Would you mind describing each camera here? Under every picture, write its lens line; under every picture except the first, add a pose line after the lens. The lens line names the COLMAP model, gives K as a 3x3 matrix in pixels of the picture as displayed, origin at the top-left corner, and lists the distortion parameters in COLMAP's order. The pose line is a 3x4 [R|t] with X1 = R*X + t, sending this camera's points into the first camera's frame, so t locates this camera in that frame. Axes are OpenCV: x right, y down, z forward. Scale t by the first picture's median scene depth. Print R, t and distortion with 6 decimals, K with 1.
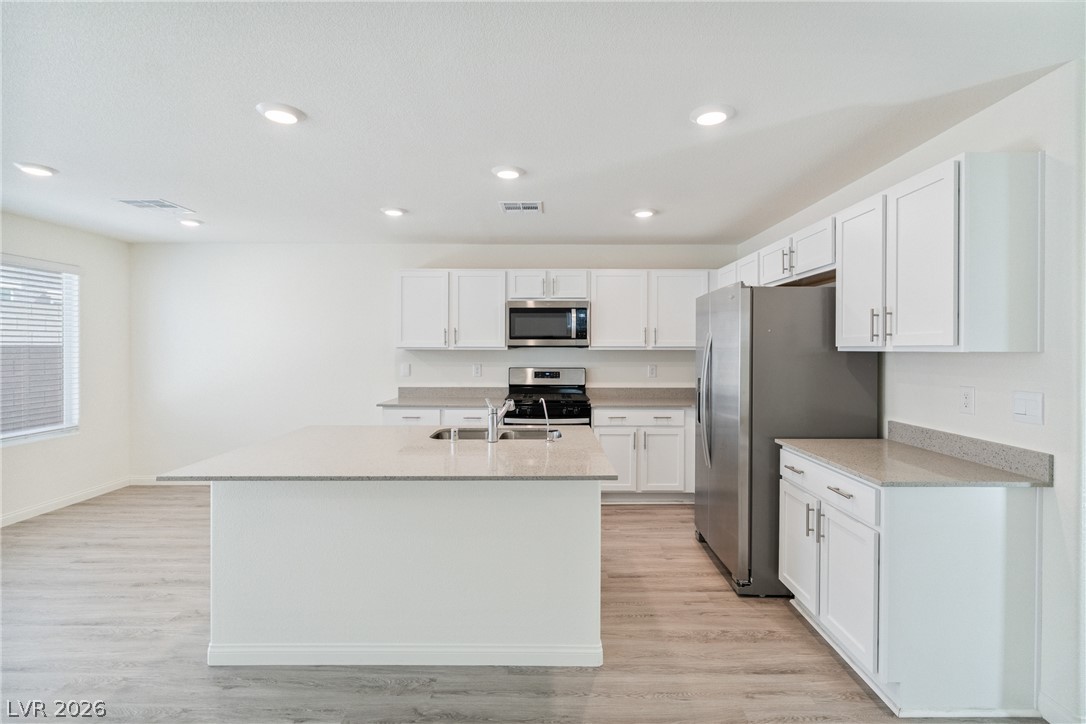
lens RADIAL K [[497.1, 0, 548.5], [0, 497.1, 356.4], [0, 0, 1]] dist [-0.005550, 0.000686]
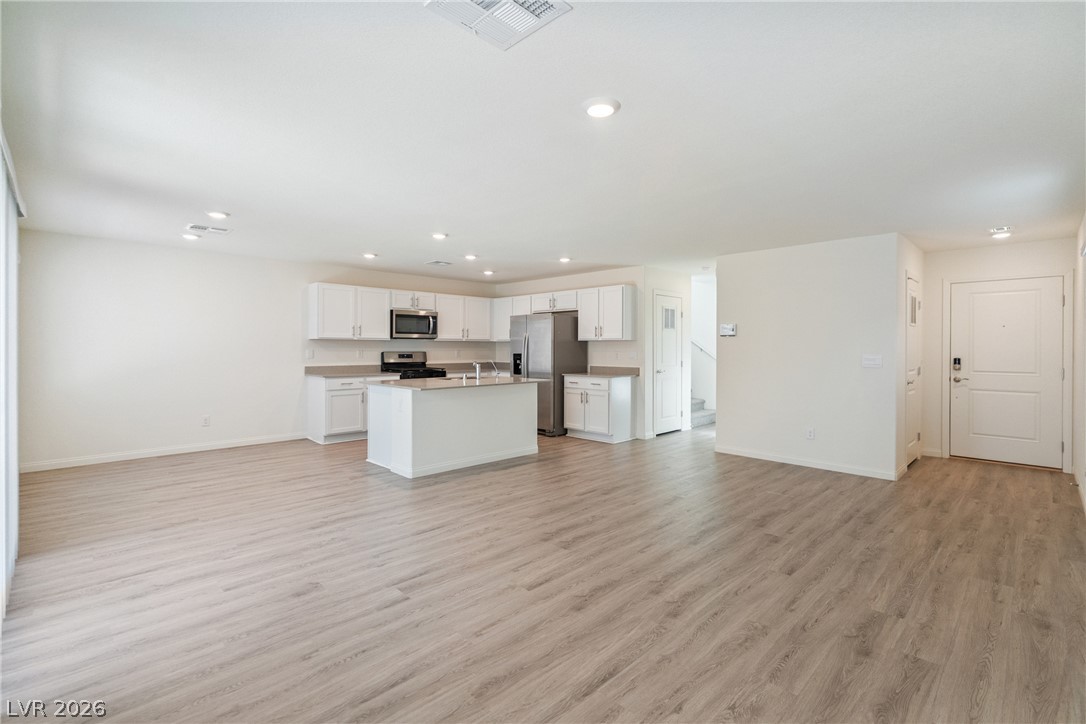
lens RADIAL K [[497.1, 0, 536.8], [0, 497.1, 358.8], [0, 0, 1]] dist [-0.005550, 0.000686]
pose [[0.715711, -0.016589, 0.698200, -0.932721], [0.010443, 0.999860, 0.013052, 0.032793], [-0.698319, -0.002050, 0.715784, -0.497607]]
